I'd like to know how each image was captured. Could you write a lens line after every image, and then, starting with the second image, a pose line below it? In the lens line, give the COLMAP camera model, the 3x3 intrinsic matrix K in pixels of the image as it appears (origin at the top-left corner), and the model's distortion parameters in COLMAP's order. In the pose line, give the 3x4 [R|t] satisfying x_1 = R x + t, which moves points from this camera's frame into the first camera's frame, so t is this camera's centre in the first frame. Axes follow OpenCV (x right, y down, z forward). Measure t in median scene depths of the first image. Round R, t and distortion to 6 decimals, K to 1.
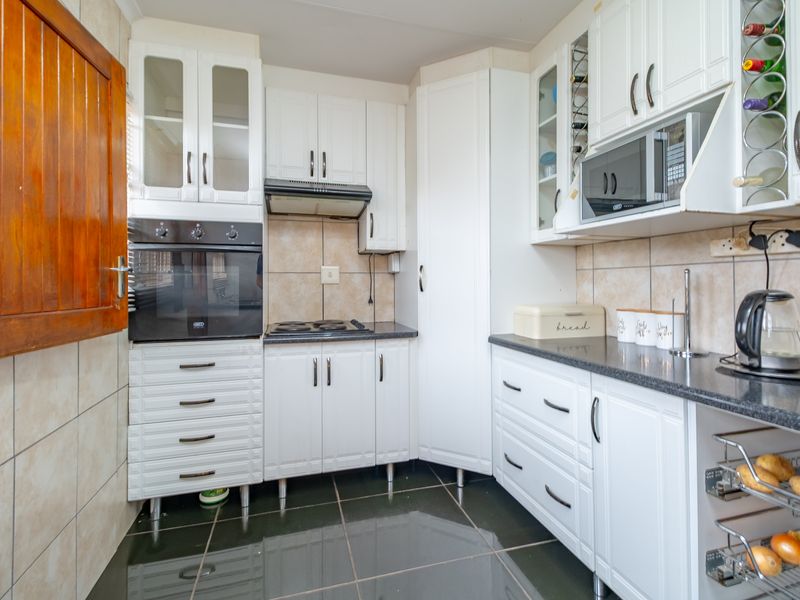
lens RADIAL K [[396.2, 0, 400.2], [0, 396.2, 277.4], [0, 0, 1]] dist [0.016810, -0.000289]
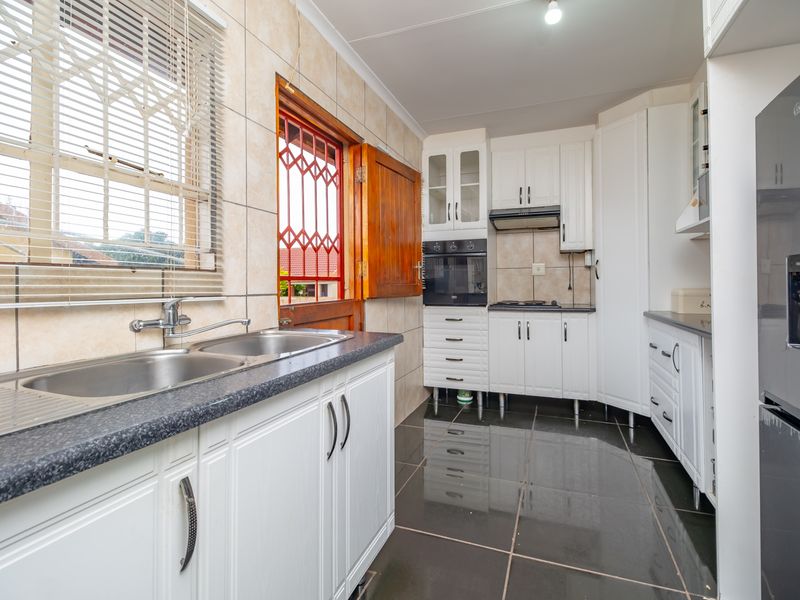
lens RADIAL K [[401.3, 0, 399.8], [0, 401.3, 287.8], [0, 0, 1]] dist [0.014285, -0.000296]
pose [[0.789650, 0.005611, -0.613532, 0.400695], [0.010260, 0.999698, 0.022347, 0.030043], [0.613472, -0.023941, 0.789354, -0.569331]]
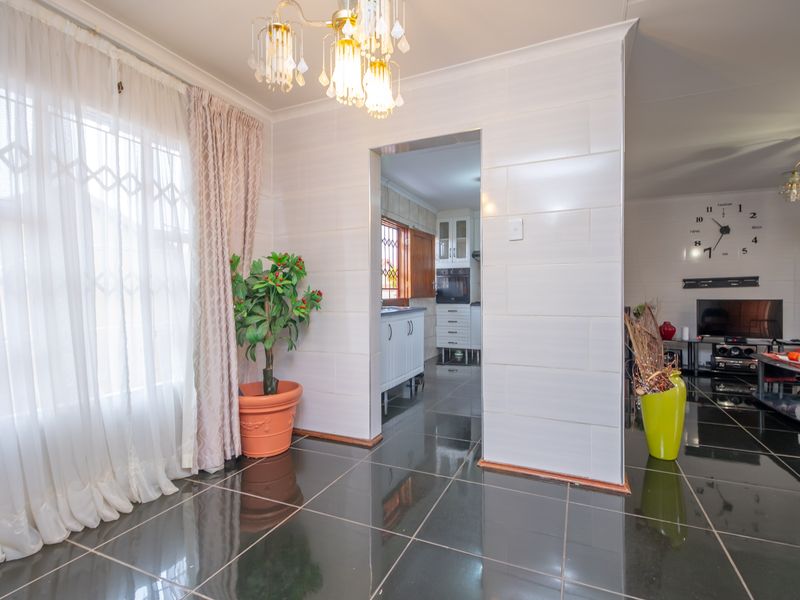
lens RADIAL K [[399.0, 0, 400.0], [0, 399.0, 300.0], [0, 0, 1]] dist [0.000890, -0.000883]
pose [[0.760355, 0.013681, -0.649363, 1.282370], [0.007383, 0.999531, 0.029704, 0.024304], [0.649465, -0.027379, 0.759898, -1.770811]]
